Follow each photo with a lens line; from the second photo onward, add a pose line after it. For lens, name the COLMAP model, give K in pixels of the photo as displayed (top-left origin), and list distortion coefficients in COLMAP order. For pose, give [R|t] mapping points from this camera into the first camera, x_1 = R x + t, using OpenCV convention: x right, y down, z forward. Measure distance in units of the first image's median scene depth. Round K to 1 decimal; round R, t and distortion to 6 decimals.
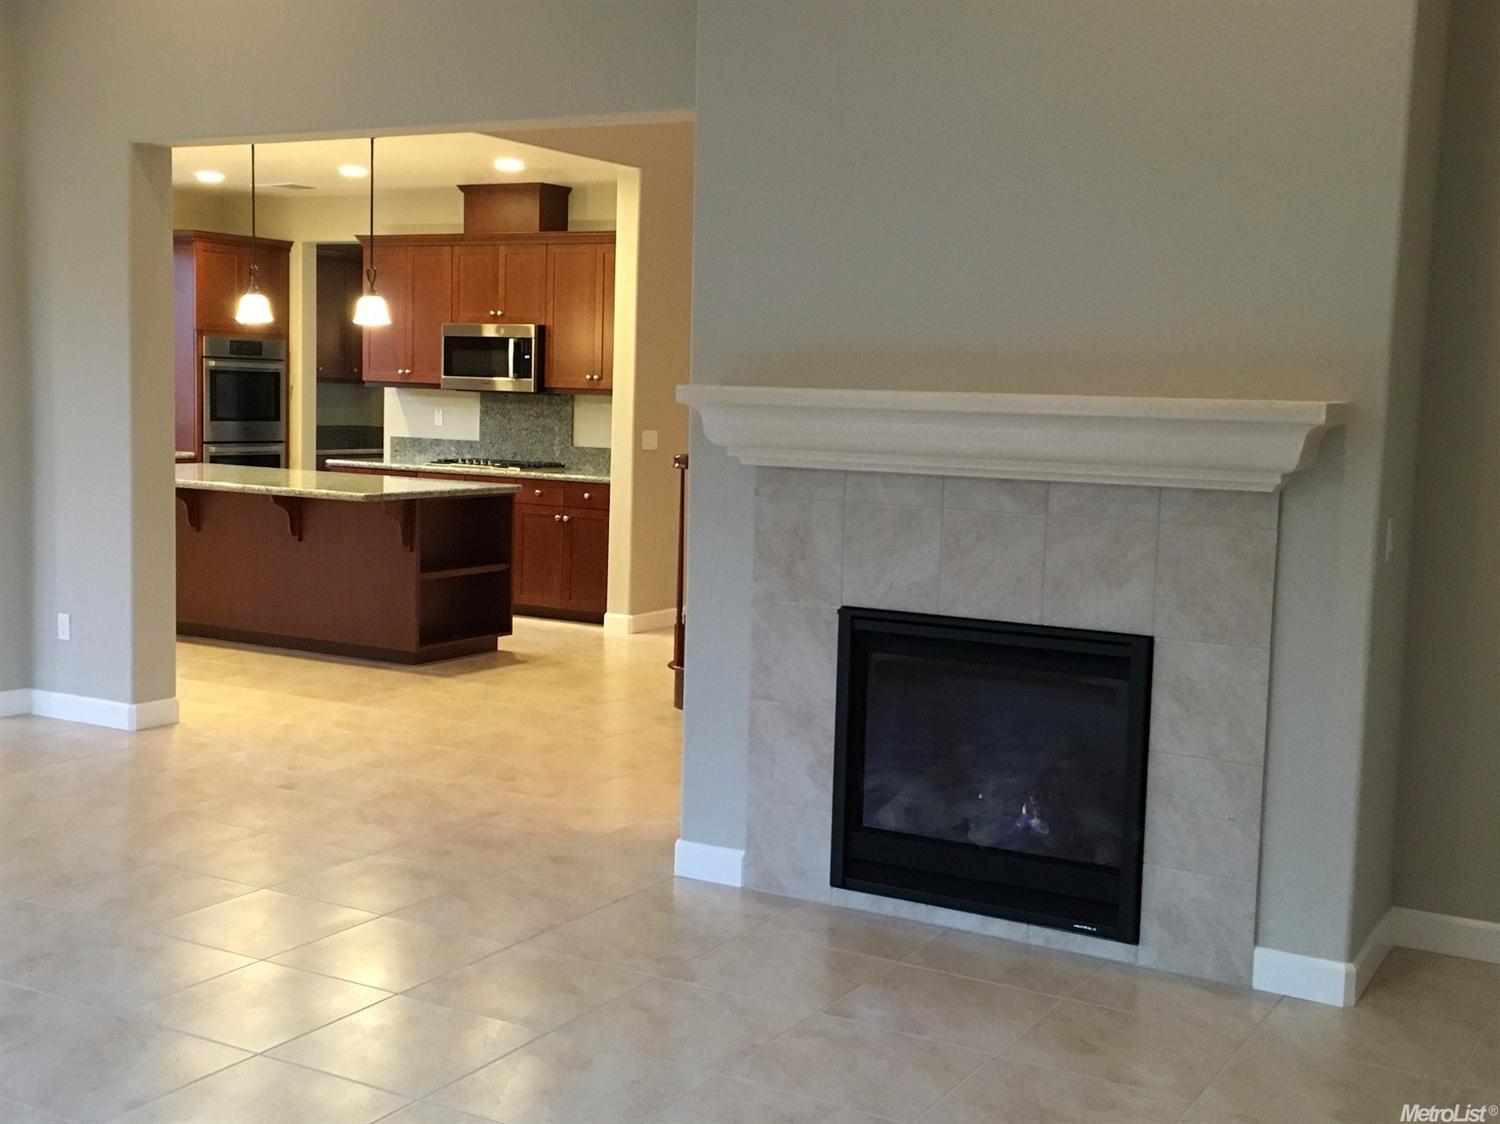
lens RADIAL K [[1767.3, 0, 753.6], [0, 1767.3, 566.1], [0, 0, 1]] dist [0.031033, 0.000000]
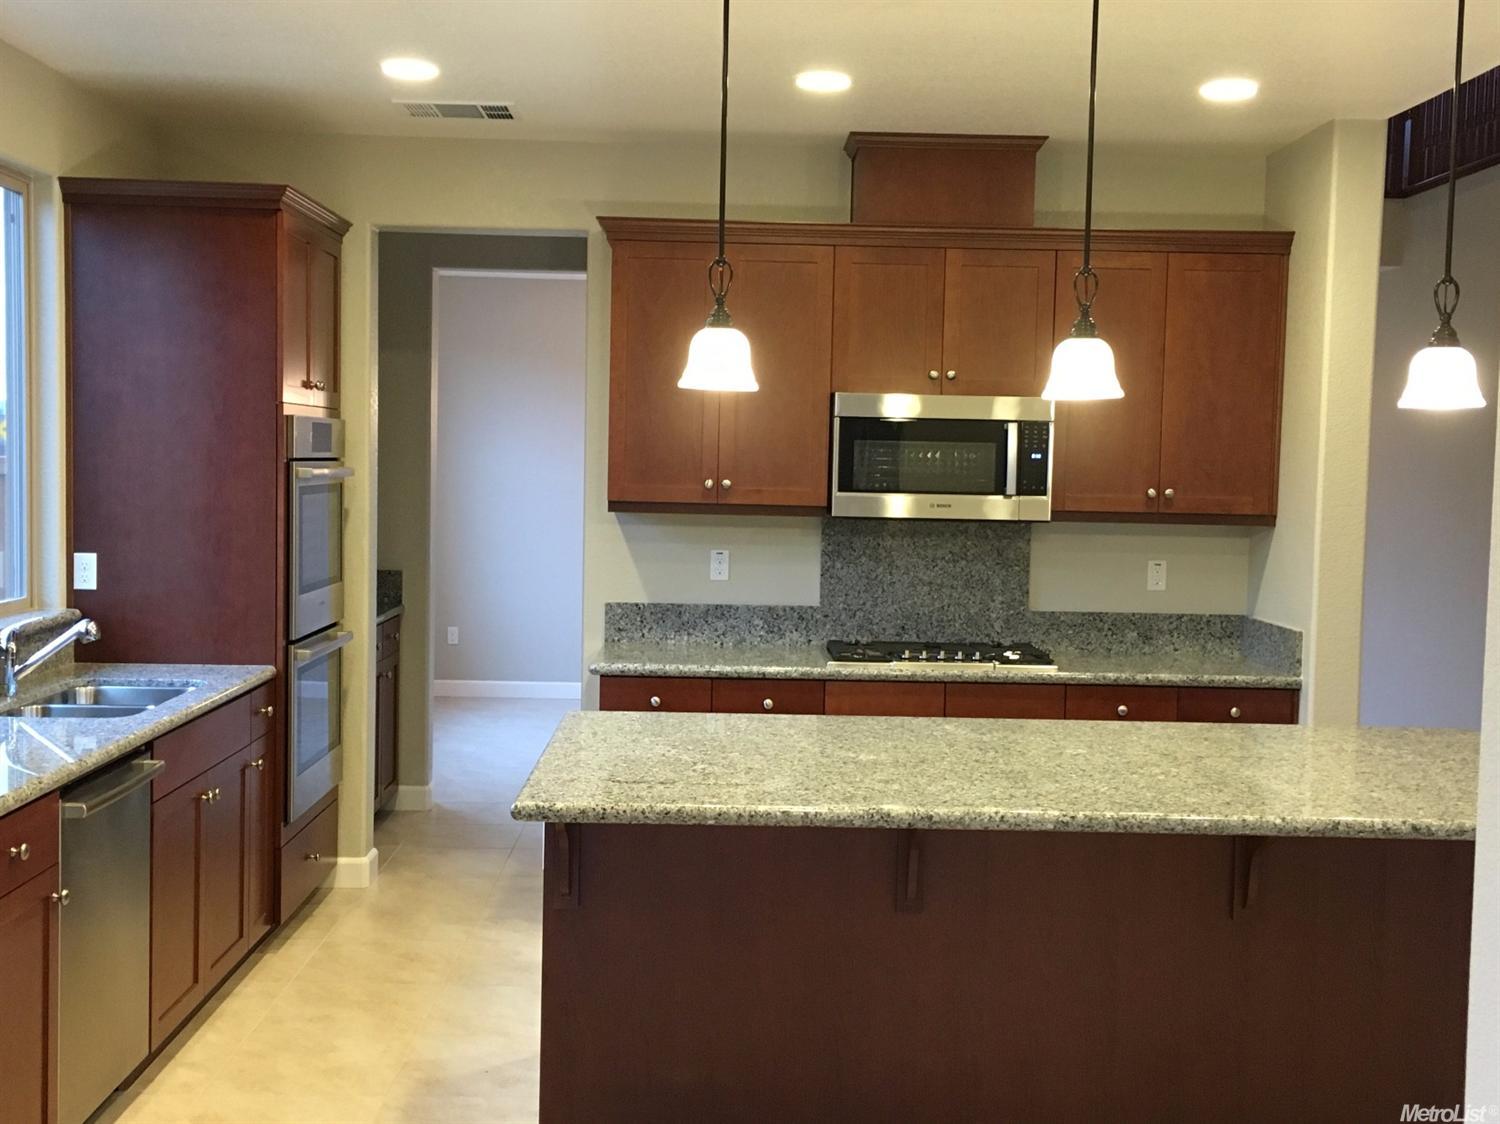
lens RADIAL K [[1767.3, 0, 750.7], [0, 1767.3, 556.7], [0, 0, 1]] dist [0.031033, 0.000000]
pose [[0.847993, -0.043908, 0.528186, -0.471980], [0.058166, 0.998253, -0.010399, -0.084107], [-0.526806, 0.039541, 0.849065, 0.566791]]
